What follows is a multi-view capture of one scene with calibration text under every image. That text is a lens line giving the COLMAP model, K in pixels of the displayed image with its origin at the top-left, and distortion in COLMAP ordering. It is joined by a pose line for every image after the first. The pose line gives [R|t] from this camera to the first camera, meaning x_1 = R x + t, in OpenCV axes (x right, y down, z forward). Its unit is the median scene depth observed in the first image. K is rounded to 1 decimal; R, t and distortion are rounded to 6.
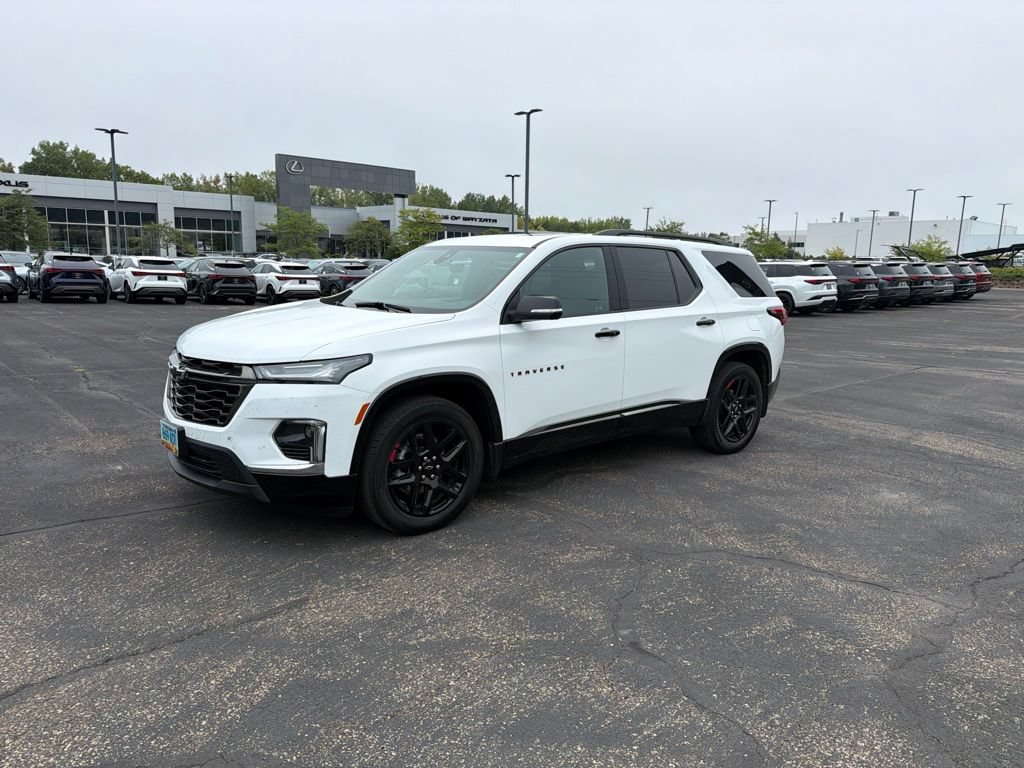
lens RADIAL K [[716.2, 0, 514.3], [0, 716.2, 389.9], [0, 0, 1]] dist [0.054023, -0.071195]
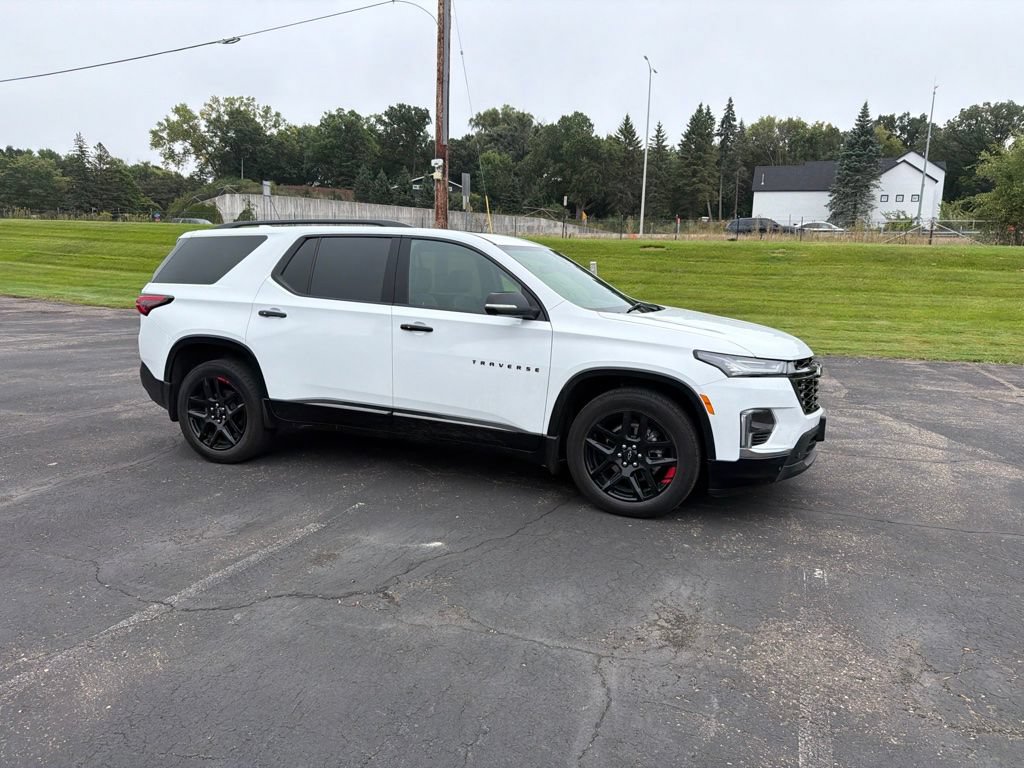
lens RADIAL K [[714.2, 0, 513.7], [0, 714.2, 384.2], [0, 0, 1]] dist [0.041159, -0.055624]
pose [[-0.458492, -0.180262, 0.870224, -0.844023], [0.115500, 0.958821, 0.259467, -0.243281], [-0.881161, 0.219474, -0.418792, 1.295066]]
